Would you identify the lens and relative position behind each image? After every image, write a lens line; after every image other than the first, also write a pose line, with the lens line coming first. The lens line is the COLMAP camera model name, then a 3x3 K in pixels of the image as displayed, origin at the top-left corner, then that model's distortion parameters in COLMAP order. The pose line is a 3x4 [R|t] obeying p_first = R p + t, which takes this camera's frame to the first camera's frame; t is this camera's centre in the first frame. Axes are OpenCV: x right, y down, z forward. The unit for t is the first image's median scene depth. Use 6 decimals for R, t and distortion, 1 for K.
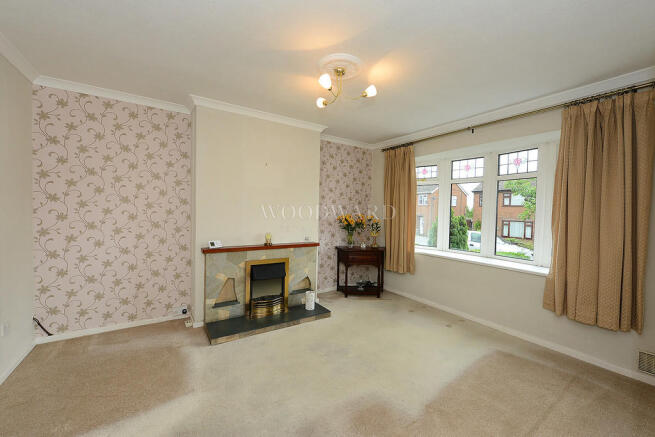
lens RADIAL K [[260.5, 0, 327.5], [0, 260.5, 218.5], [0, 0, 1]] dist [-0.001032, -0.000097]
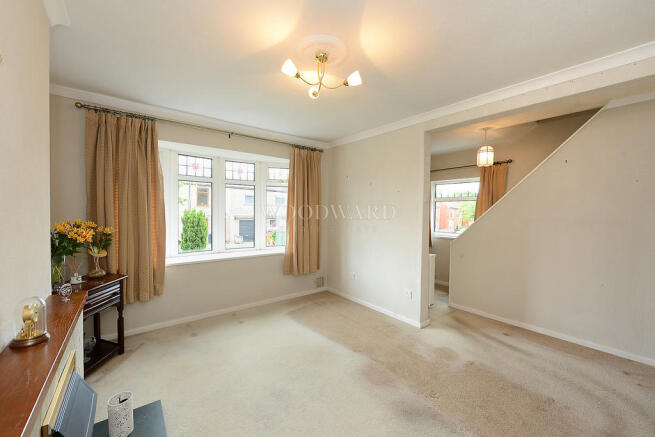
lens RADIAL K [[260.5, 0, 327.5], [0, 260.5, 218.5], [0, 0, 1]] dist [-0.001032, -0.000097]
pose [[-0.084904, -0.039400, 0.995610, -0.481192], [0.028162, 0.998724, 0.041925, -0.026977], [-0.995991, 0.031598, -0.083686, 0.610138]]
